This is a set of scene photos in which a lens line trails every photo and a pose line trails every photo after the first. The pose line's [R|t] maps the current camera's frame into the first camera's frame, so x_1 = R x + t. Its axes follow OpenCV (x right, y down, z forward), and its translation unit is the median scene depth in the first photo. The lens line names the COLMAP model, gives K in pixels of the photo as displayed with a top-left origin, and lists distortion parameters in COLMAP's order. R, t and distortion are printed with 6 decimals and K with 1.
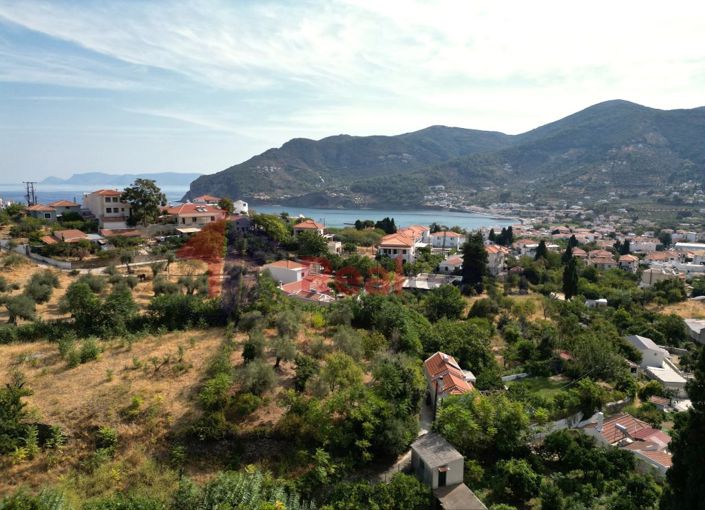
lens RADIAL K [[494.4, 0, 356.1], [0, 494.4, 240.5], [0, 0, 1]] dist [0.074343, -0.084090]
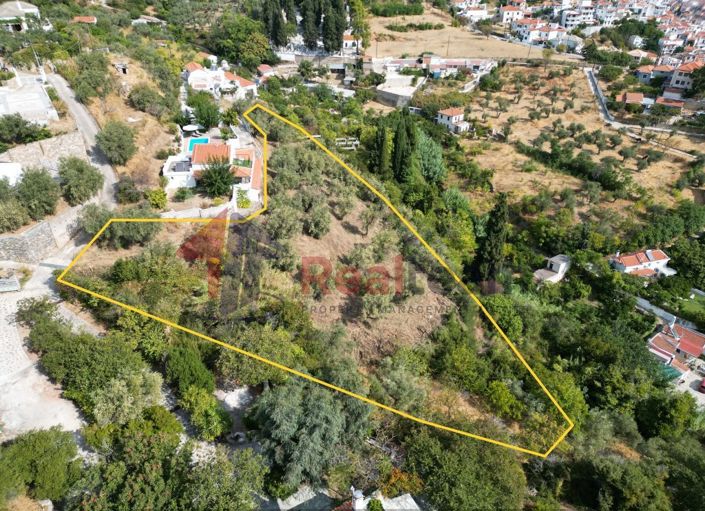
lens RADIAL K [[489.9, 0, 353.5], [0, 489.9, 264.1], [0, 0, 1]] dist [0.081924, -0.081934]
pose [[0.224522, 0.537859, -0.812587, 0.632979], [-0.114841, 0.842670, 0.526040, -0.238248], [0.967678, -0.024789, 0.250966, -0.195809]]
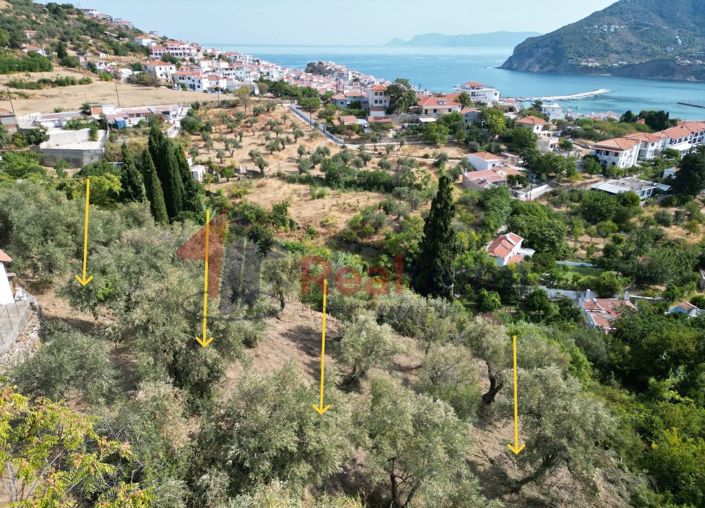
lens RADIAL K [[489.9, 0, 353.5], [0, 489.9, 262.6], [0, 0, 1]] dist [0.081924, -0.081934]
pose [[0.812814, 0.237066, -0.532103, 0.284572], [-0.068962, 0.946181, 0.316205, -0.061497], [0.578428, -0.220321, 0.785417, -0.219750]]
